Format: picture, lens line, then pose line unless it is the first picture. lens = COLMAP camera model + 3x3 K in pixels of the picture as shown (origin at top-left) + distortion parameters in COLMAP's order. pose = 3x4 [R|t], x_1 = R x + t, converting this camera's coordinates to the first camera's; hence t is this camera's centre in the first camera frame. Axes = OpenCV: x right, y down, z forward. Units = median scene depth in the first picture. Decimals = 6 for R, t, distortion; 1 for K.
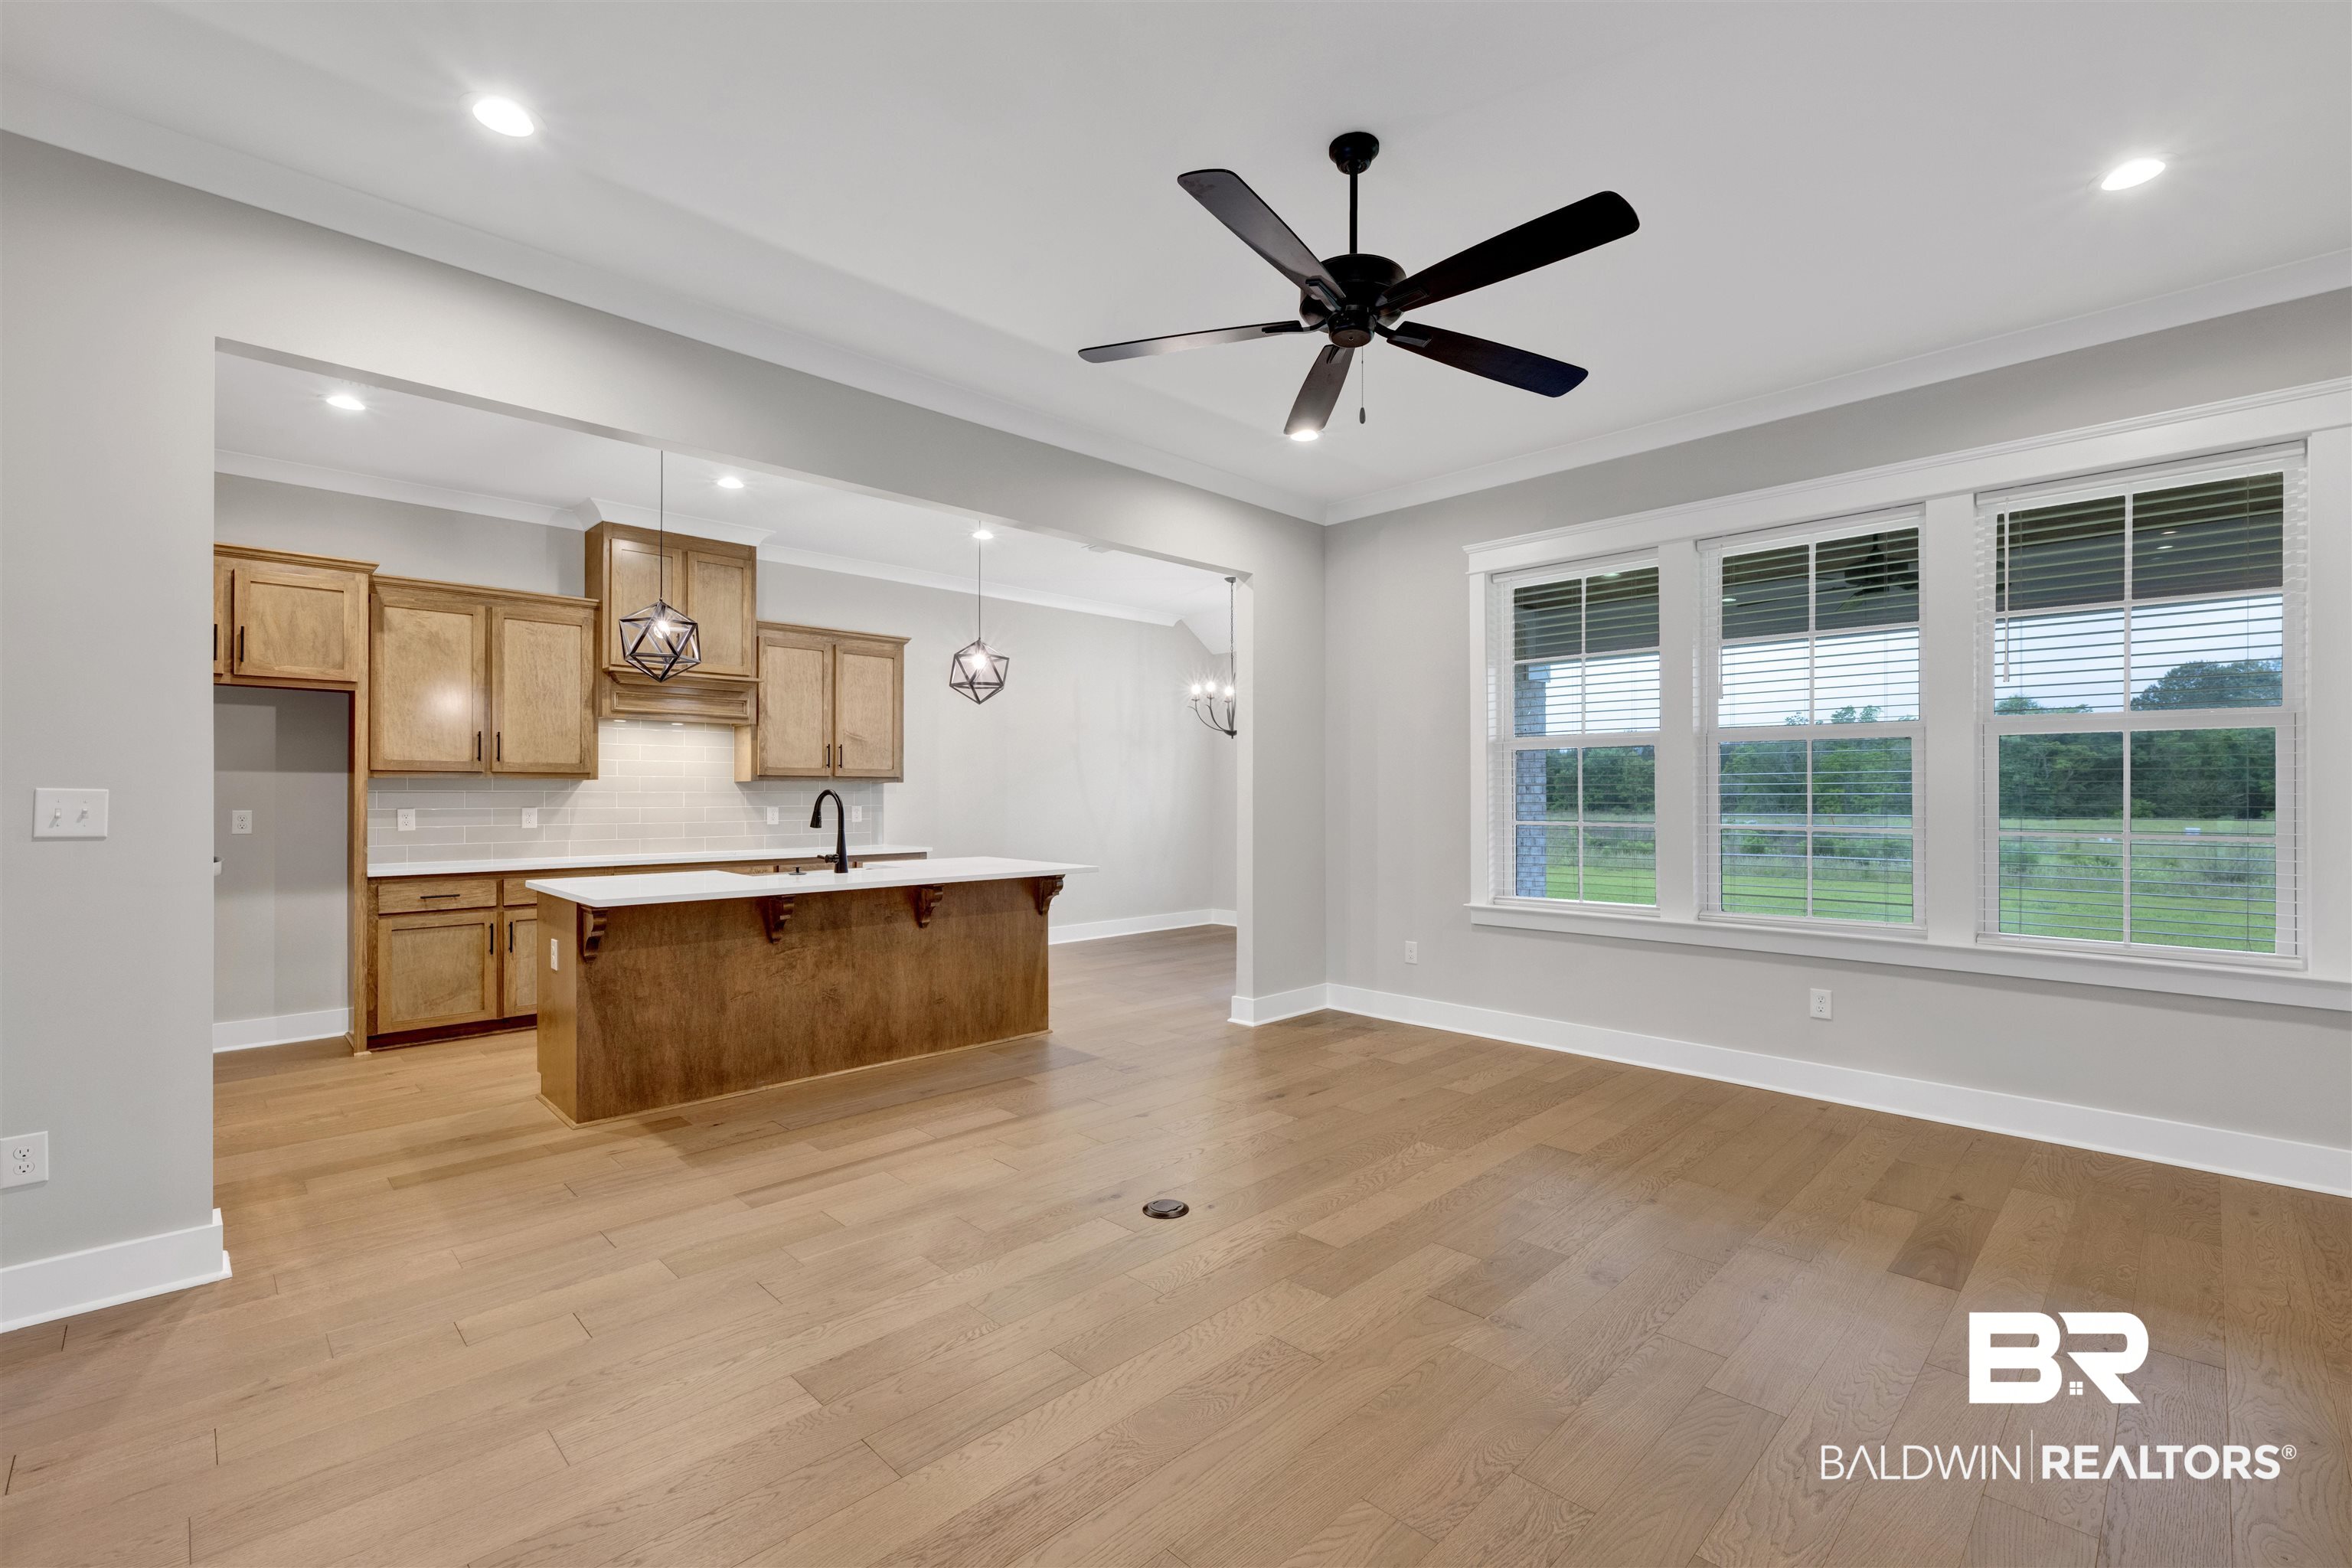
lens RADIAL K [[983.1, 0, 1152.8], [0, 983.1, 787.4], [0, 0, 1]] dist [0.001688, 0.000366]
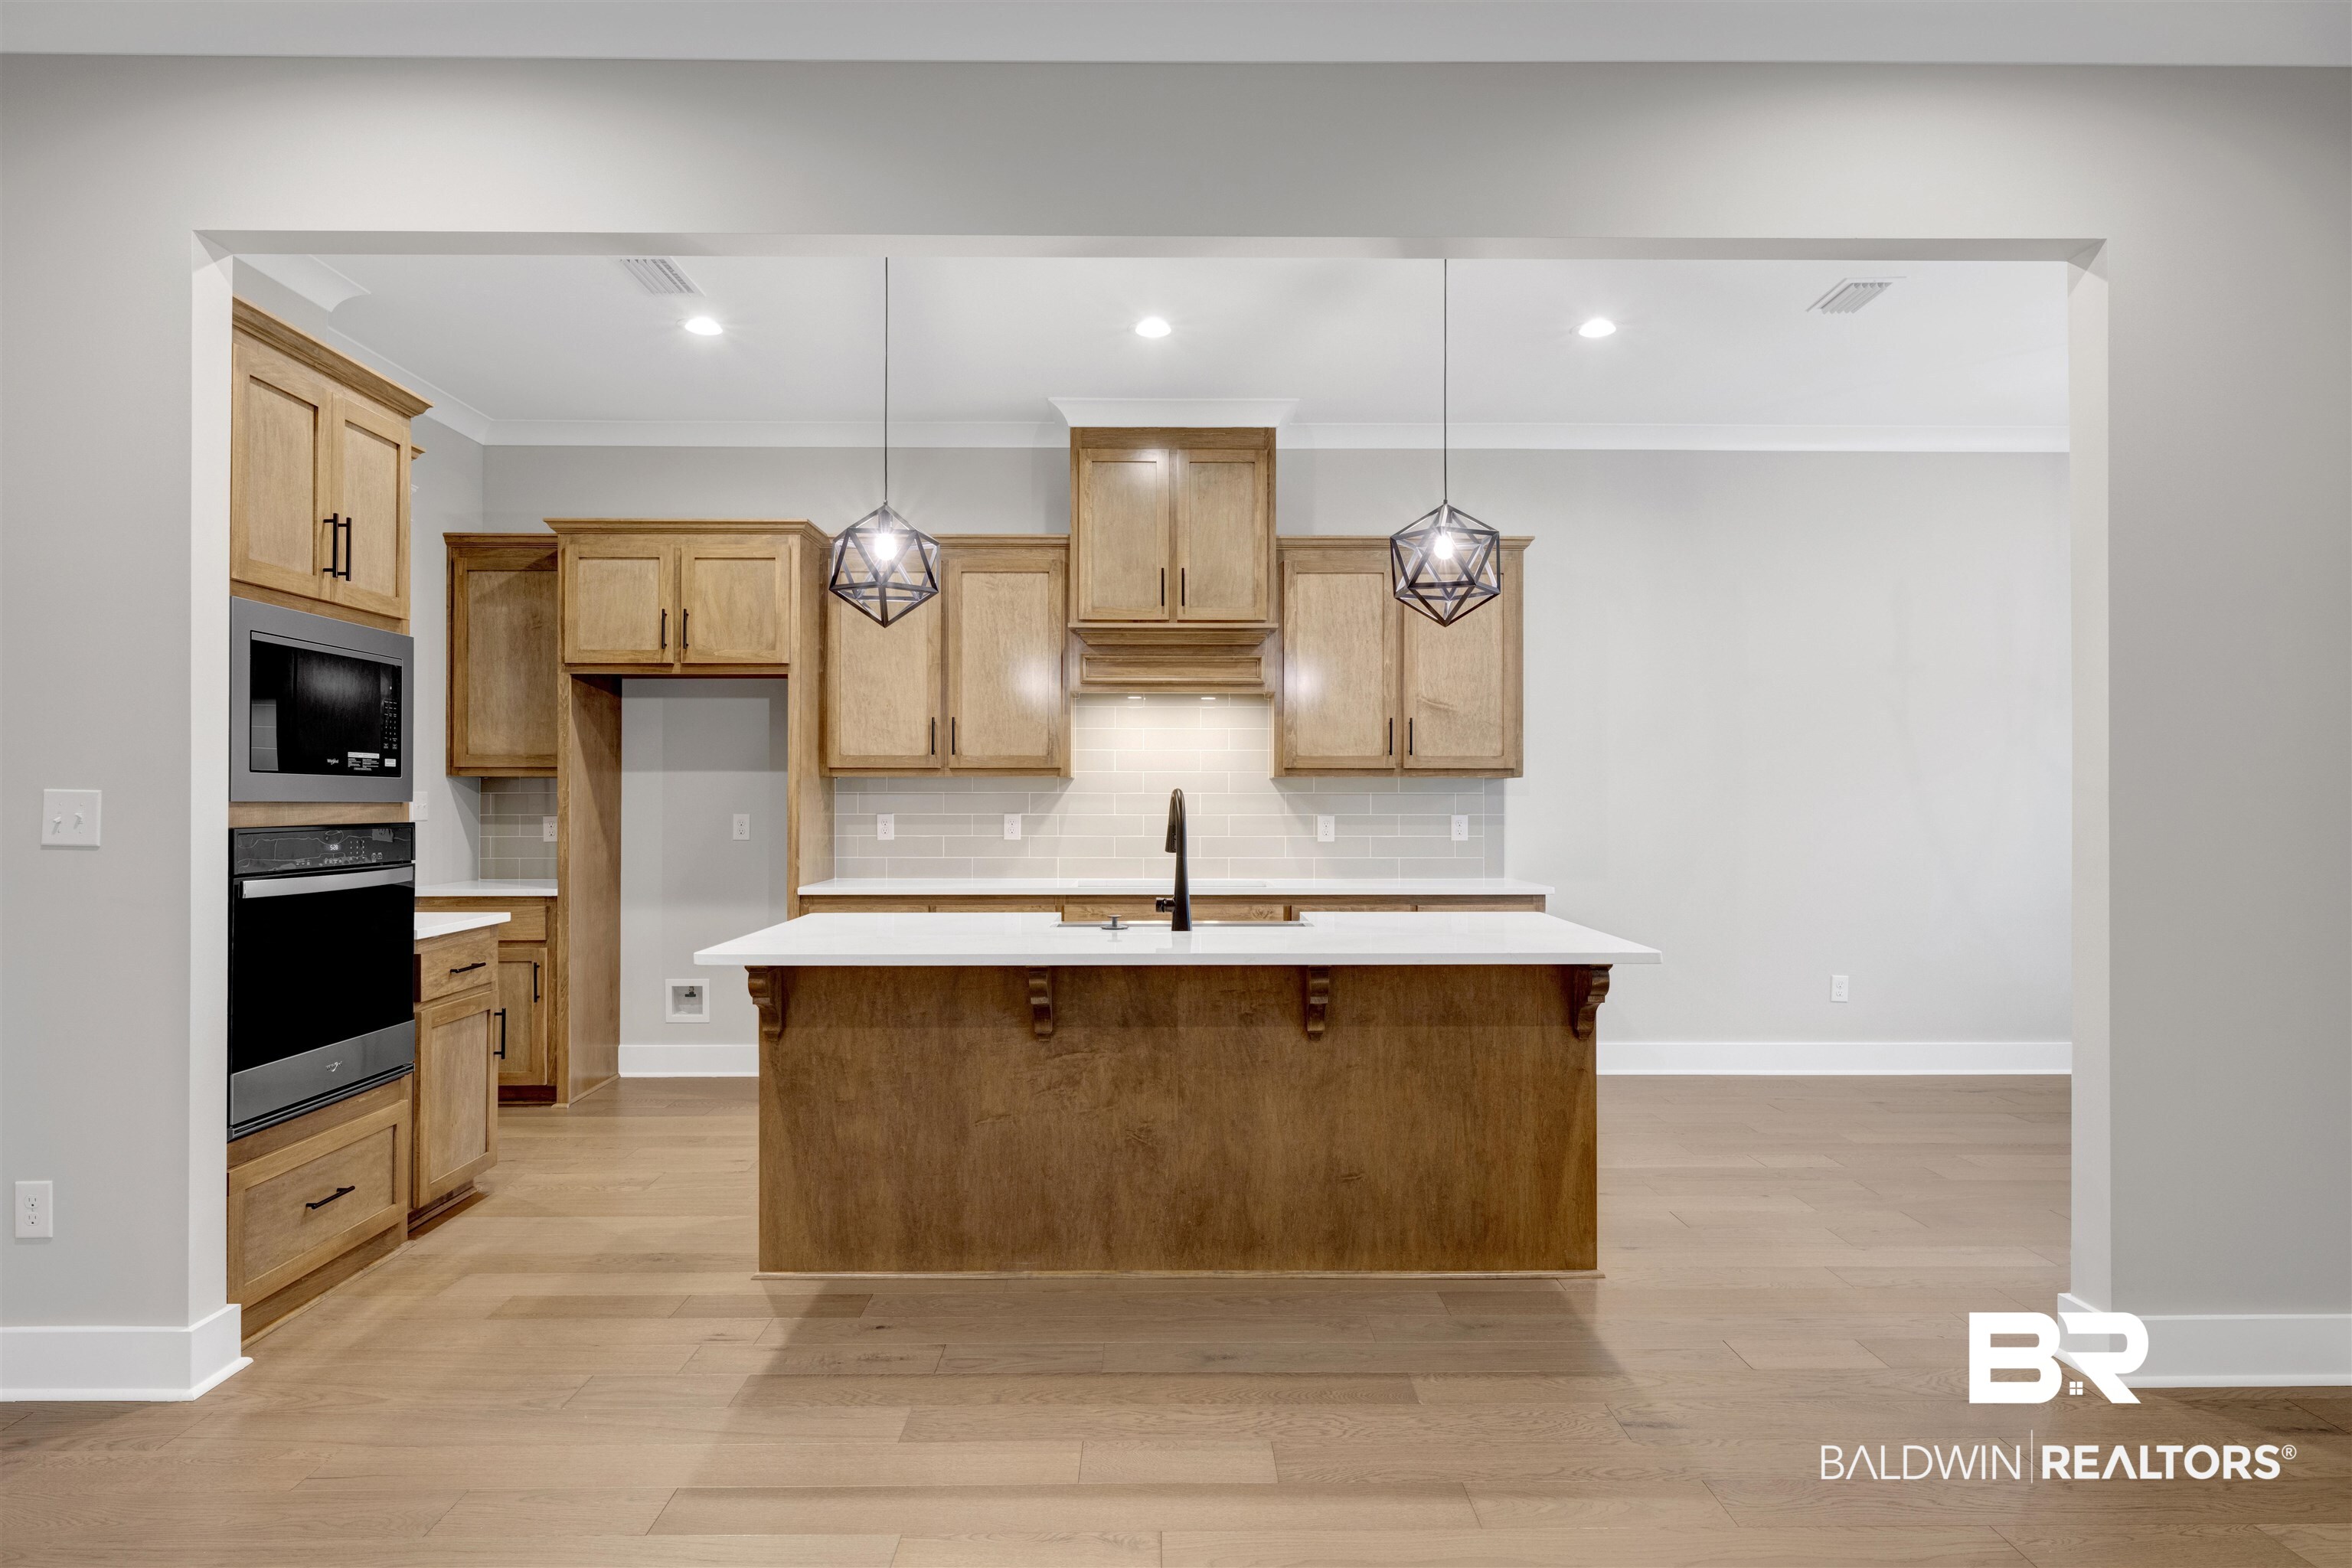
lens RADIAL K [[1310.0, 0, 1171.3], [0, 1310.0, 788.7], [0, 0, 1]] dist [0.003483, 0.000157]
pose [[0.740518, -0.003409, -0.672028, 0.216331], [0.004178, 0.999991, -0.000469, 0.002578], [0.672024, -0.002461, 0.740525, 0.437874]]
